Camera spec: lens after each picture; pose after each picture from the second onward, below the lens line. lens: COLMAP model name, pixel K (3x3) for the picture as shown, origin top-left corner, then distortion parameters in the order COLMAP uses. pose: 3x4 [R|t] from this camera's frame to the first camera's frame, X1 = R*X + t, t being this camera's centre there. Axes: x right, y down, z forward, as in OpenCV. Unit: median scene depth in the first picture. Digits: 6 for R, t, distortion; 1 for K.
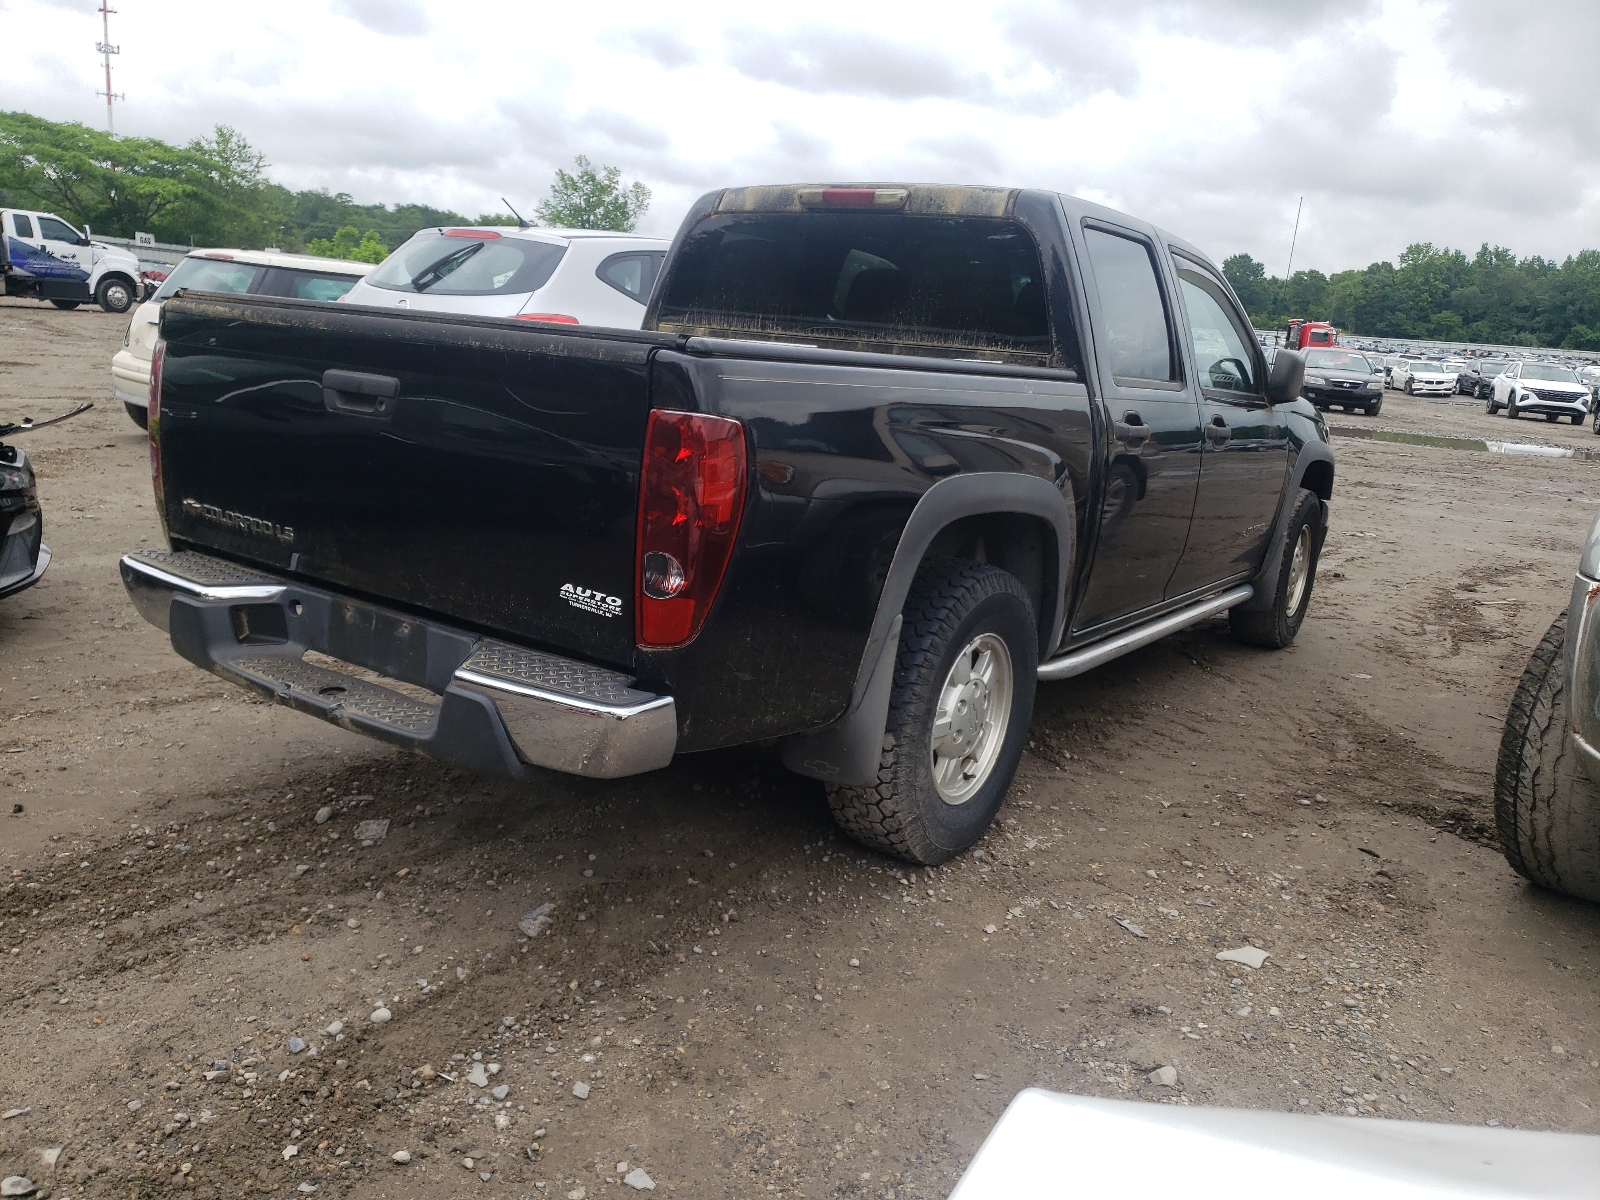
lens RADIAL K [[1228.7, 0, 799.0], [0, 1228.7, 633.2], [0, 0, 1]] dist [-0.005335, -0.001272]
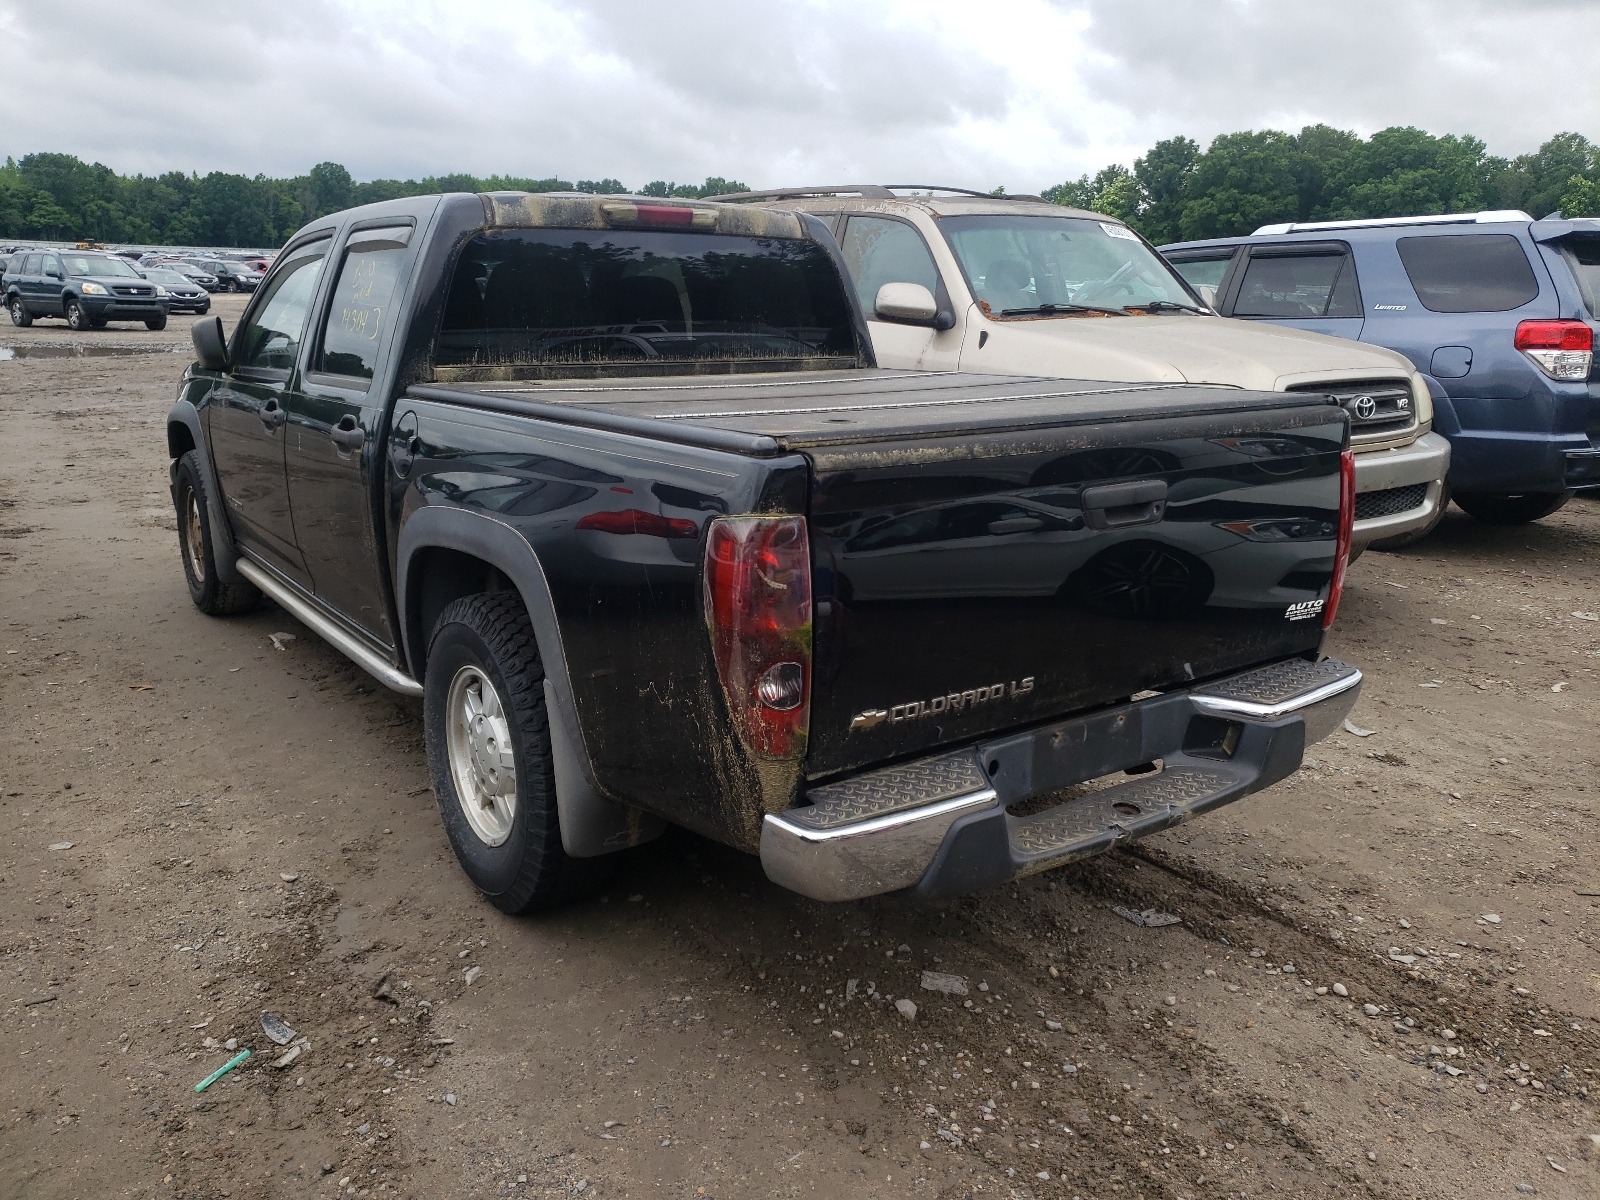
lens RADIAL K [[1211.2, 0, 800.0], [0, 1211.2, 600.0], [0, 0, 1]] dist [0.000885, -0.000690]
pose [[0.356036, -0.304868, 0.883342, -1.175039], [0.234565, 0.944177, 0.231321, -0.363244], [-0.904554, 0.124842, 0.407673, 0.756026]]
